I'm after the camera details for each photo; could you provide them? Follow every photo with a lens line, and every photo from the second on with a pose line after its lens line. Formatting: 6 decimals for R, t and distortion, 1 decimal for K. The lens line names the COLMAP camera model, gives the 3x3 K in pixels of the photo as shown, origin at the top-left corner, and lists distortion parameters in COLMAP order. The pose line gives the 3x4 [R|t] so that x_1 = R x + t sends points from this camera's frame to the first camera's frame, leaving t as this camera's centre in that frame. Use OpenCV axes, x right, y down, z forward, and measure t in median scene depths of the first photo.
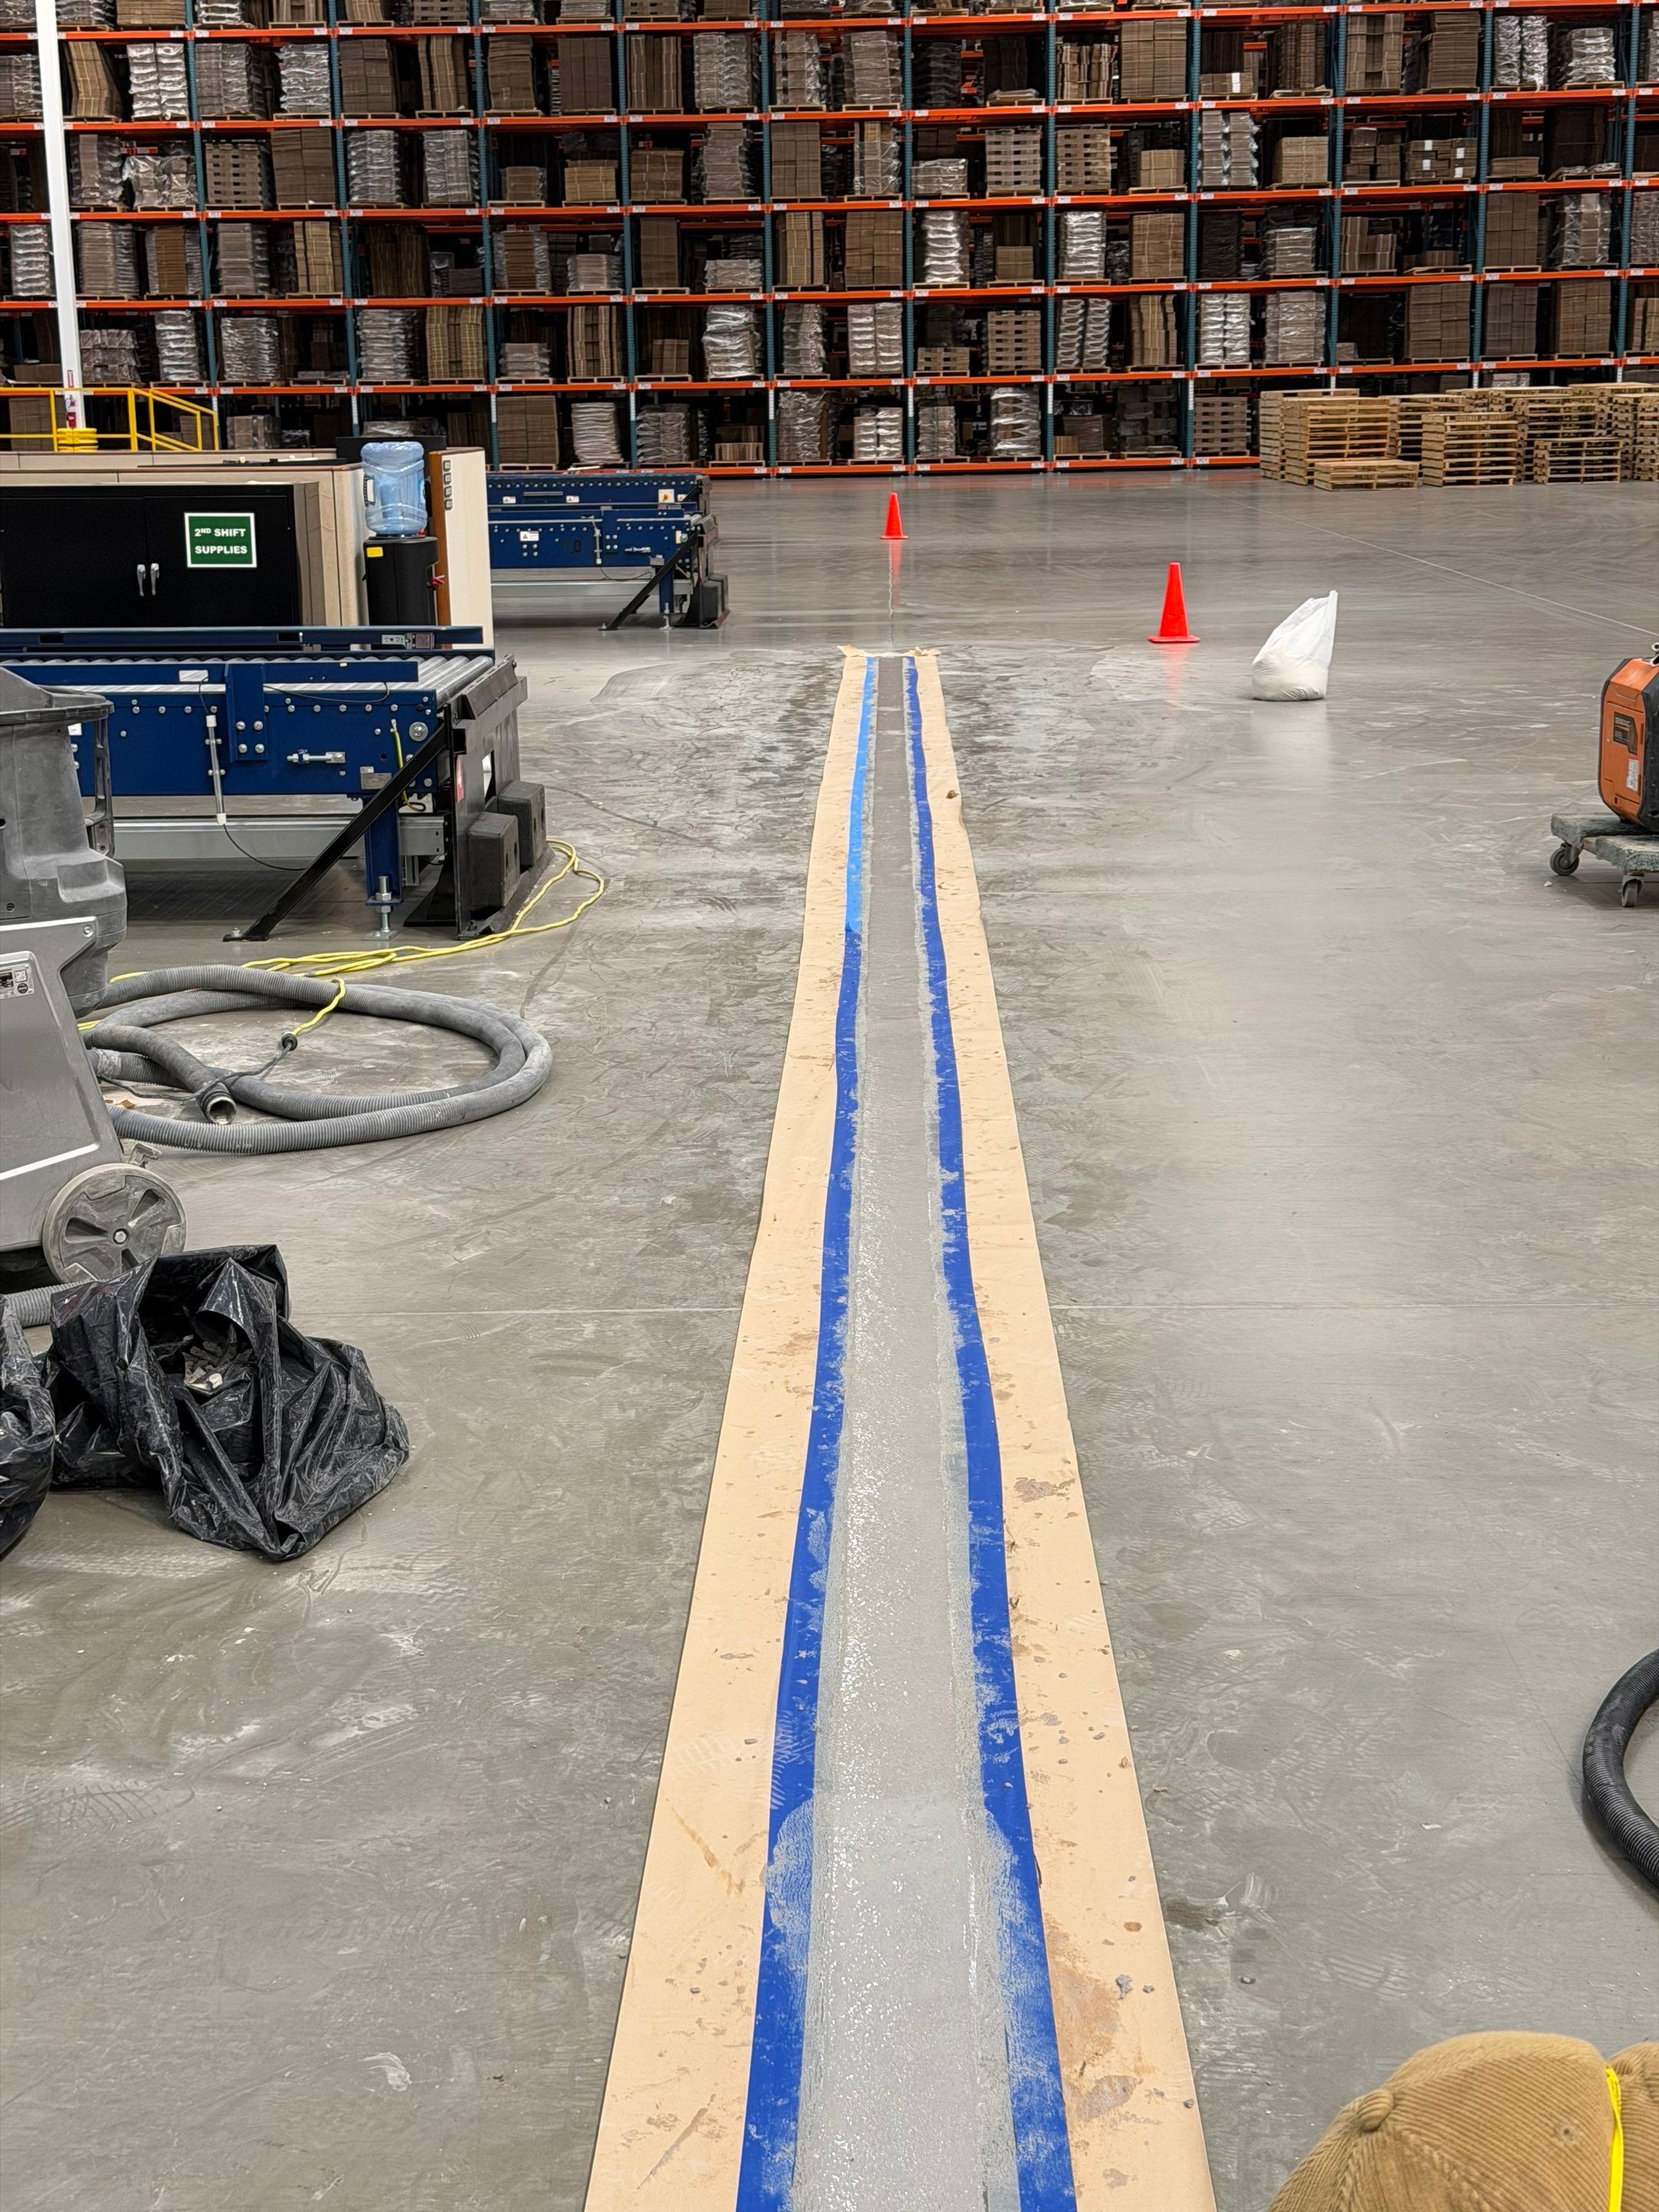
lens RADIAL K [[3061.2, 0, 816.8], [0, 3061.2, 1082.2], [0, 0, 1]] dist [0.136853, 0.000000]
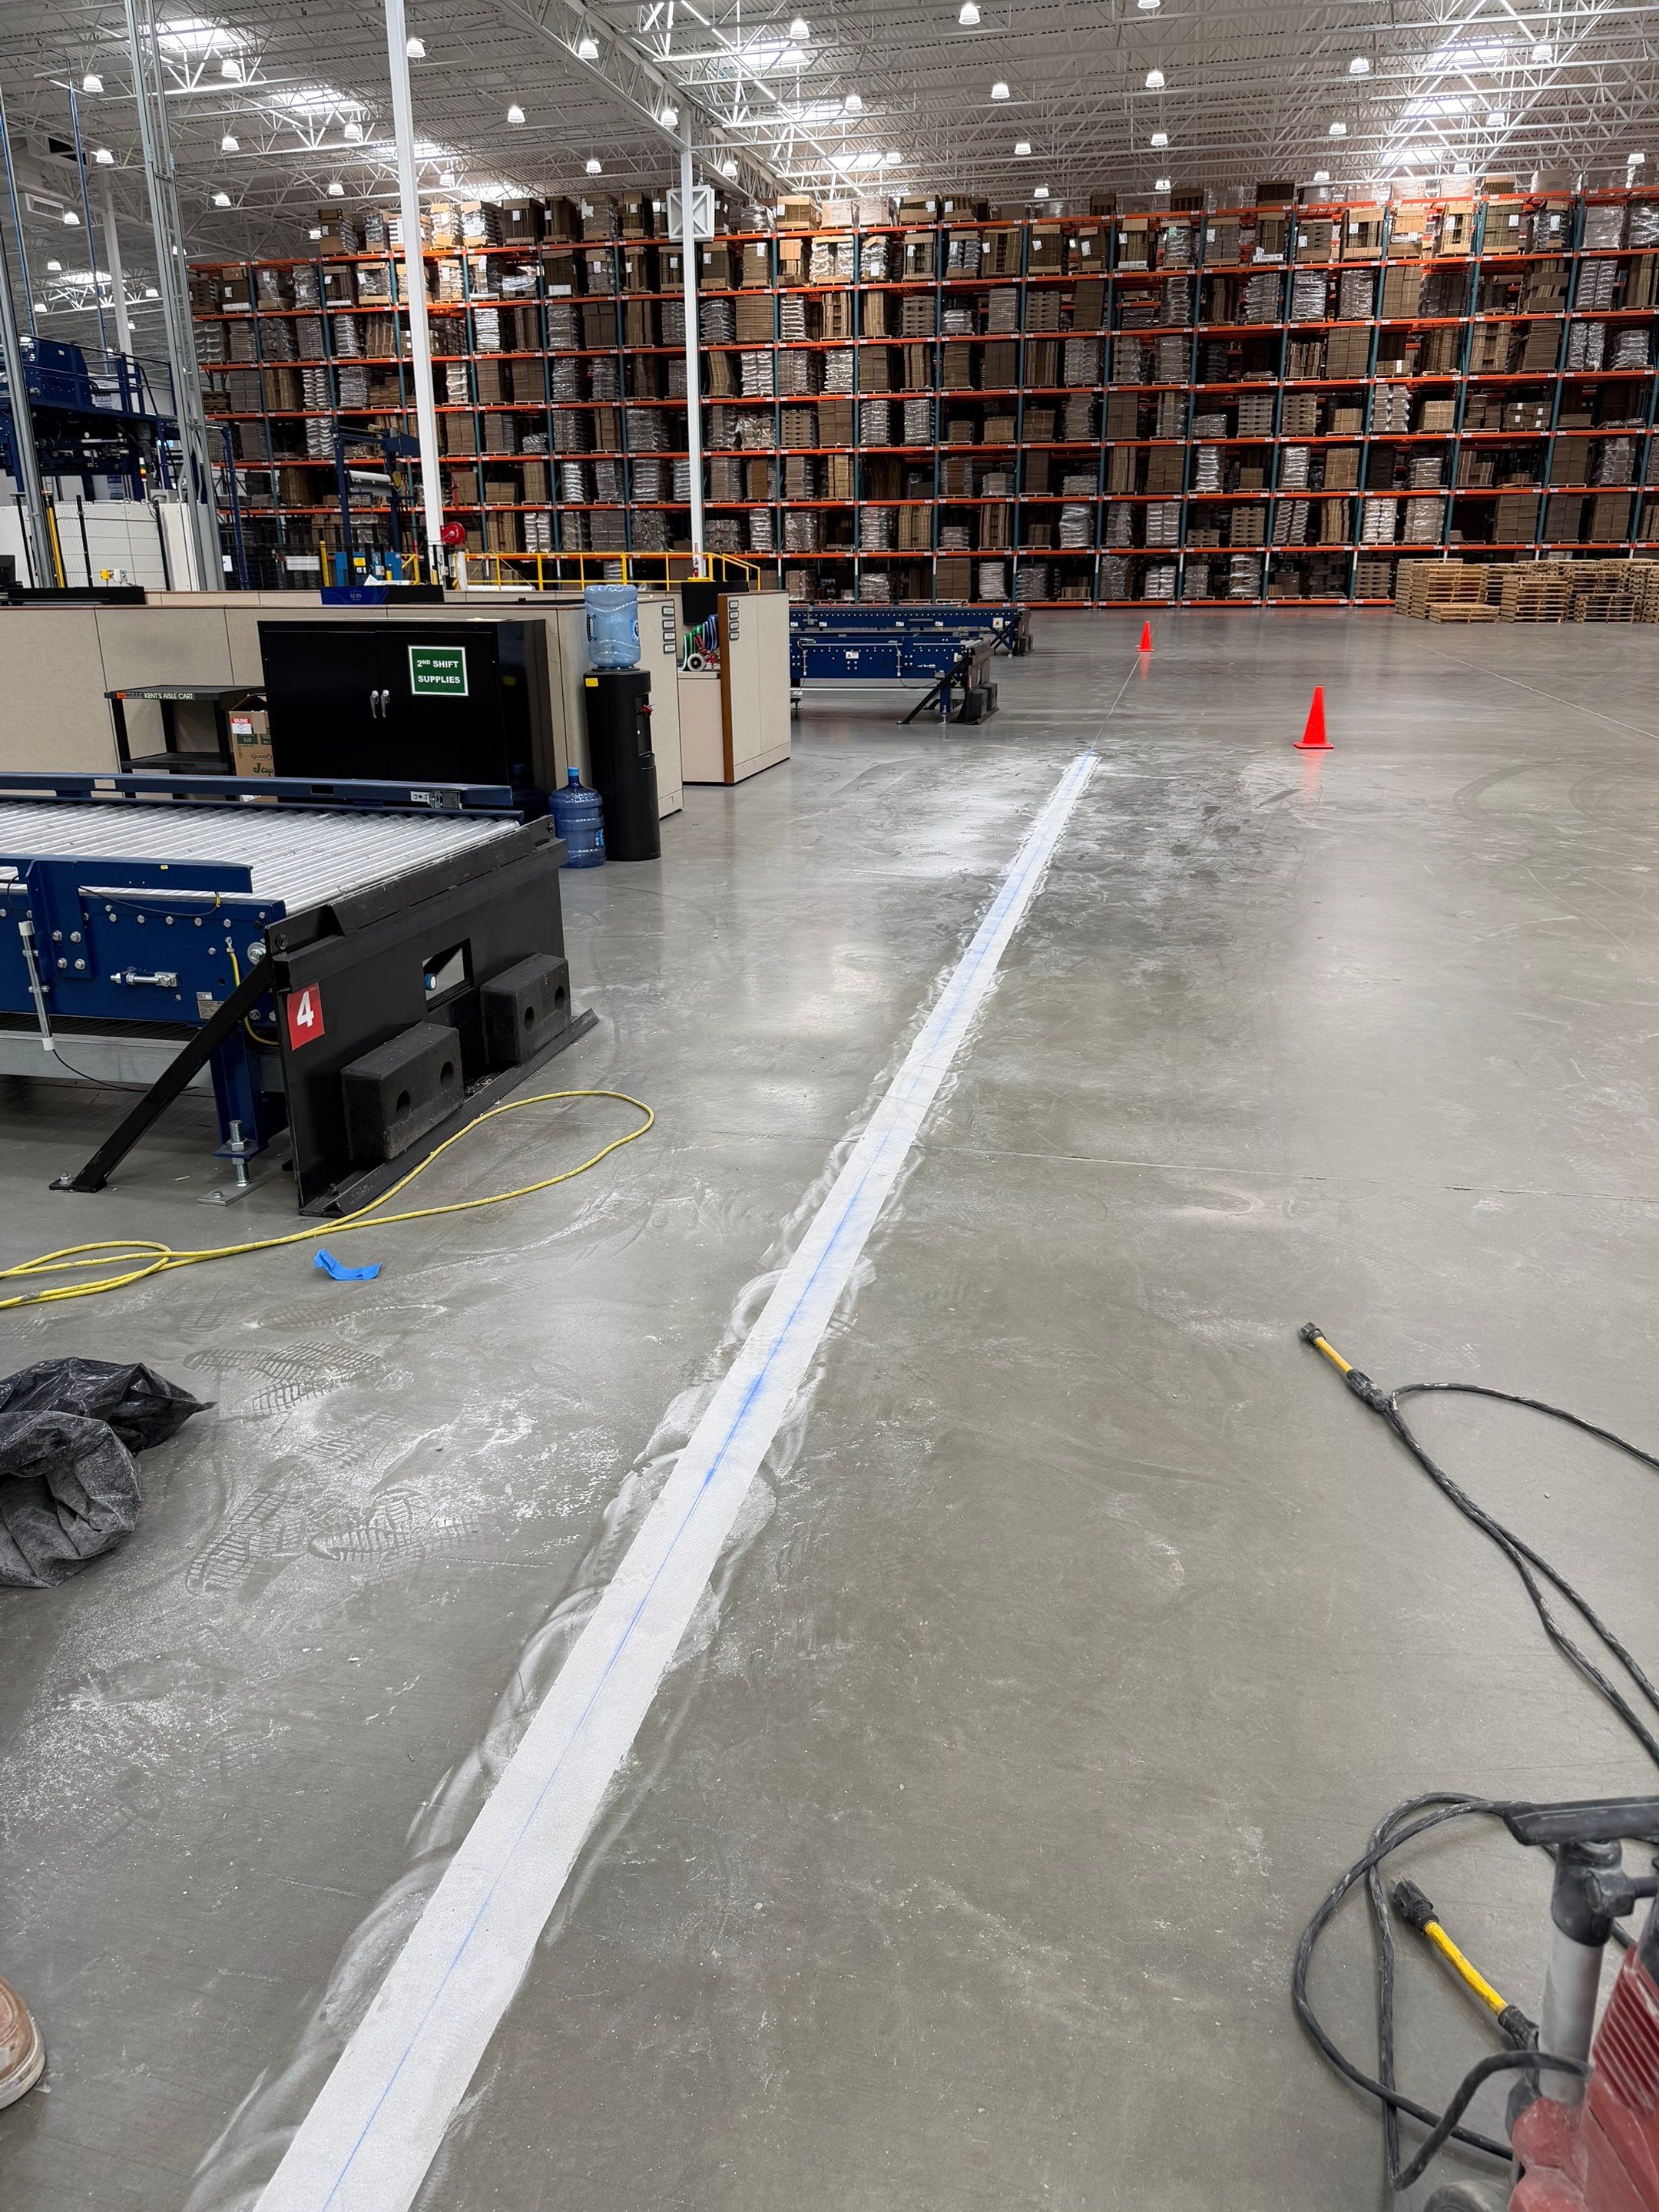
lens RADIAL K [[1568.7, 0, 829.0], [0, 1568.7, 1106.2], [0, 0, 1]] dist [0.017115, -0.022755]
pose [[0.981817, 0.071642, -0.175792, 0.036213], [-0.050910, 0.991499, 0.119739, -0.052603], [0.182876, -0.108612, 0.977118, 0.250279]]
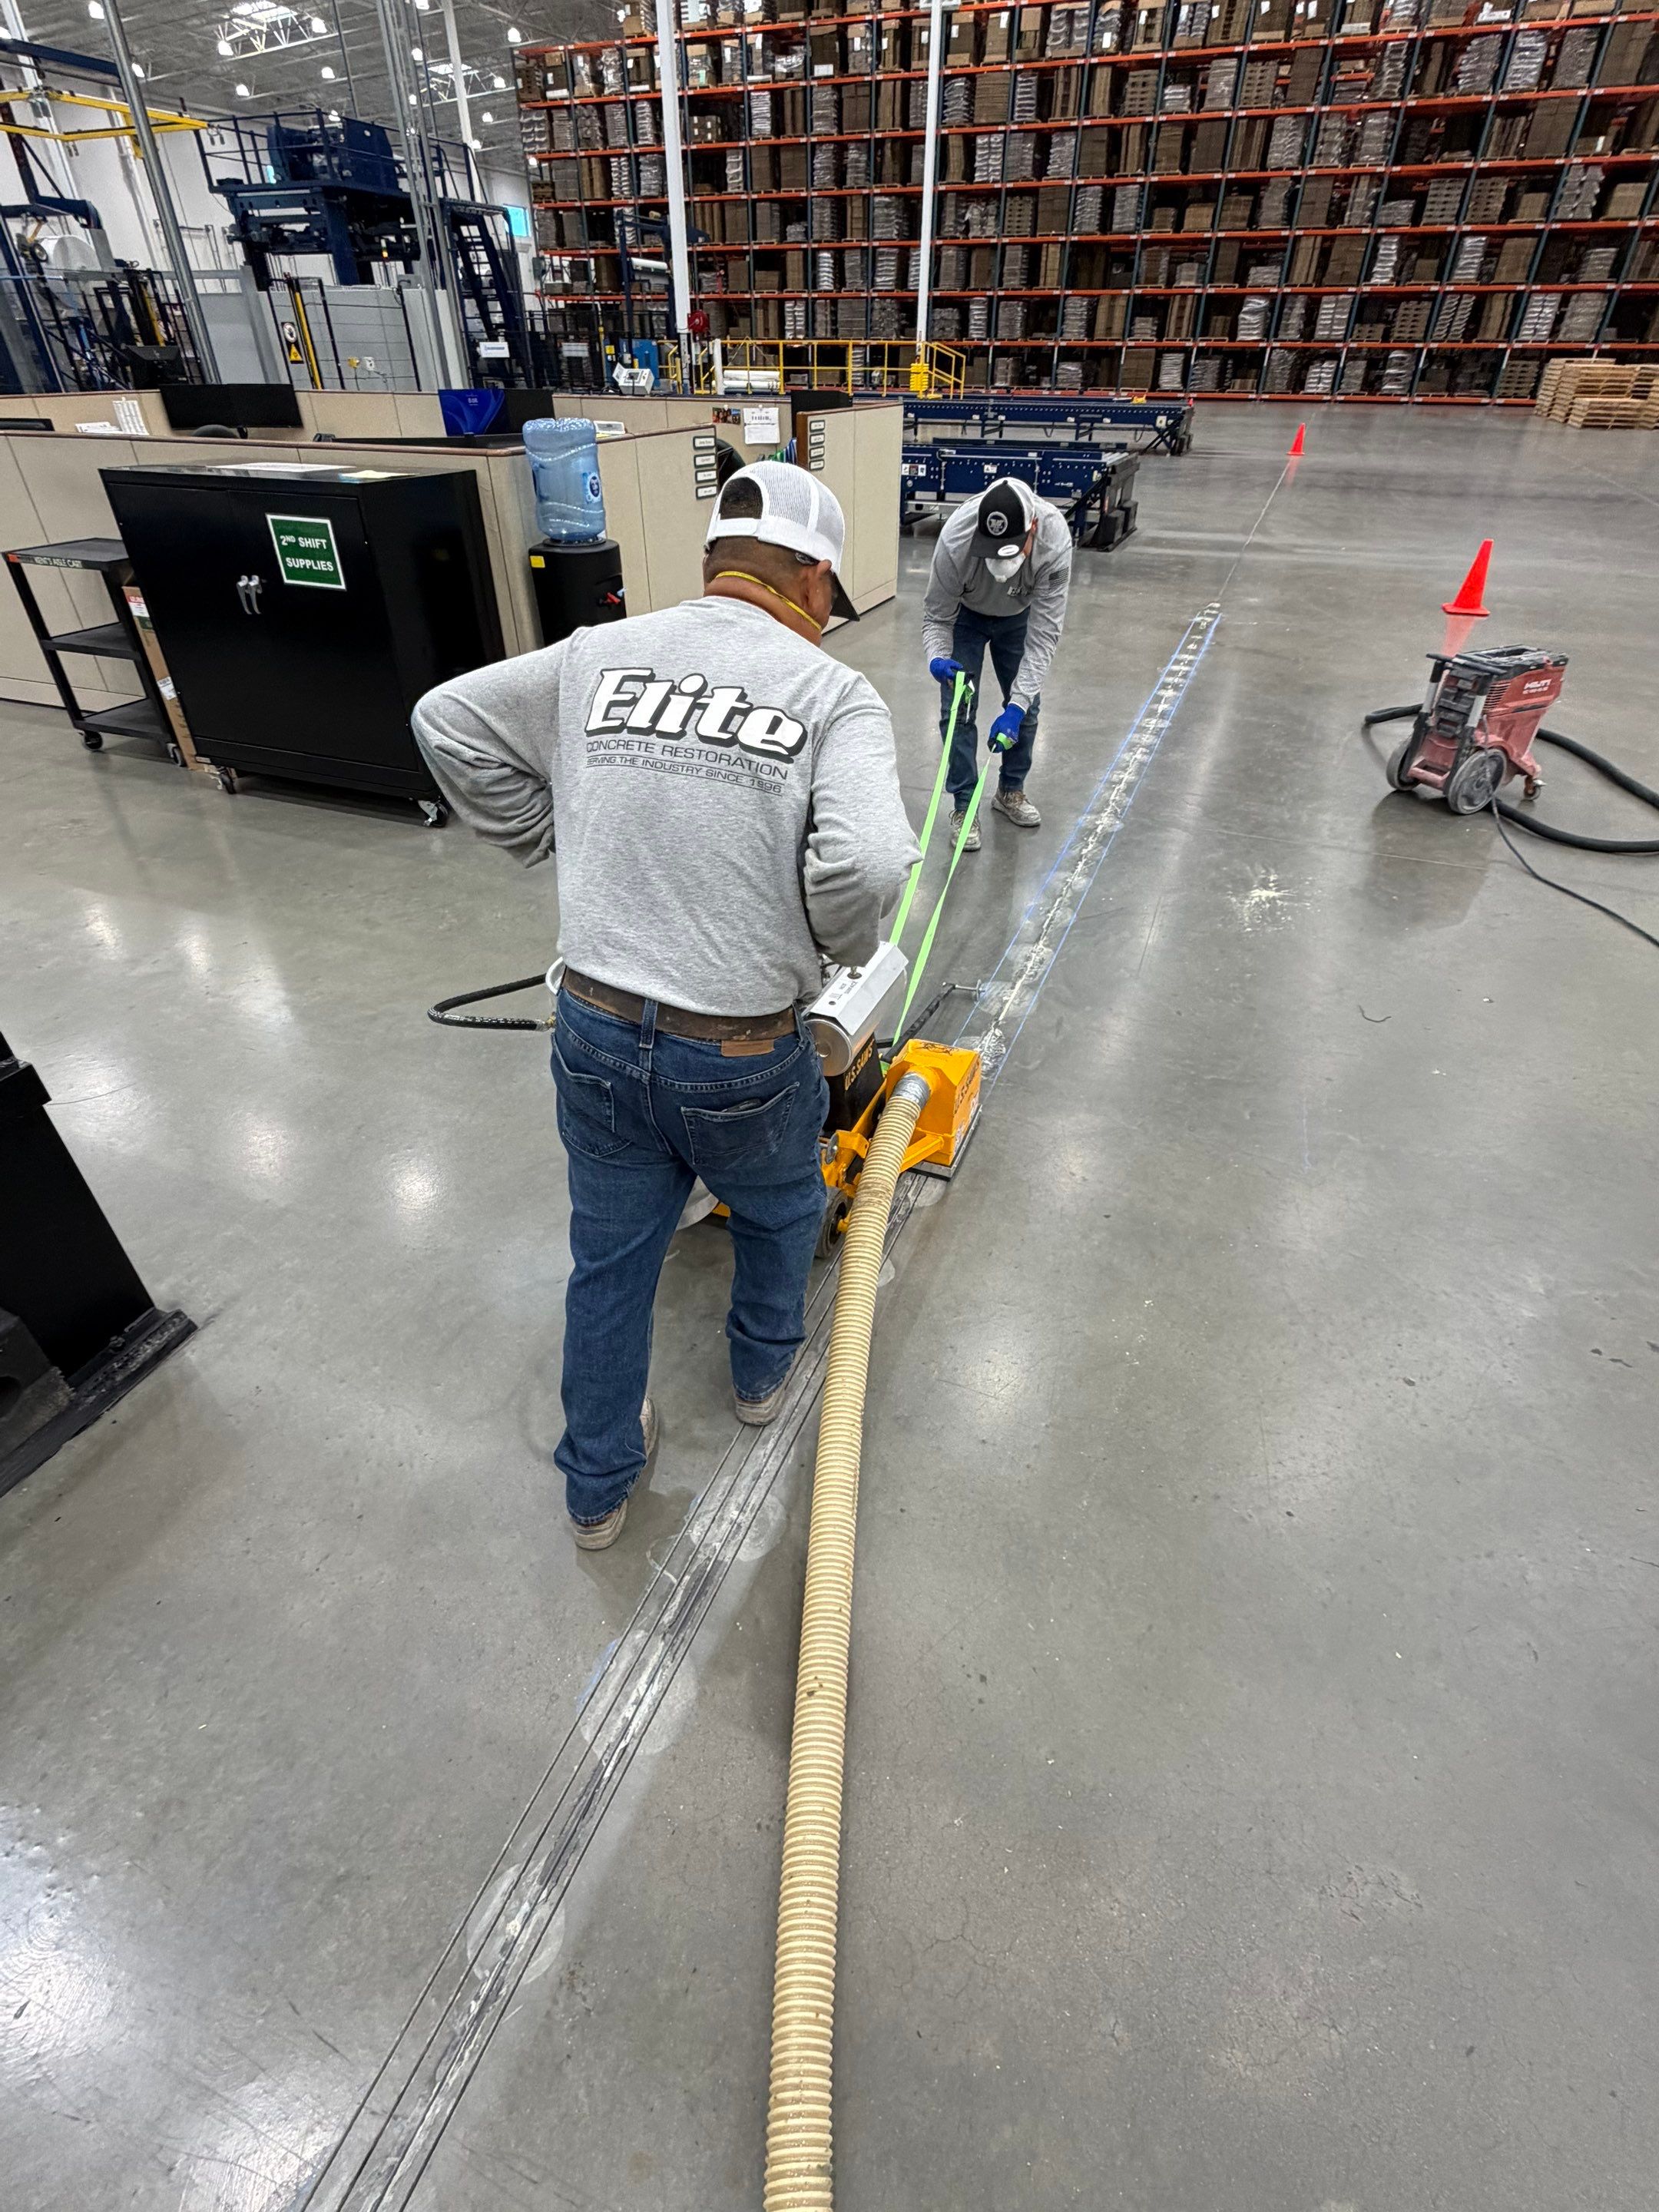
lens RADIAL K [[1037.6, 0, 831.4], [0, 1037.6, 1111.6], [0, 0, 1]] dist [-0.004103, 0.001373]
pose [[0.935974, 0.226232, -0.269763, 0.032243], [-0.097066, 0.902340, 0.419952, -0.096926], [0.338424, -0.366880, 0.866527, 0.423305]]
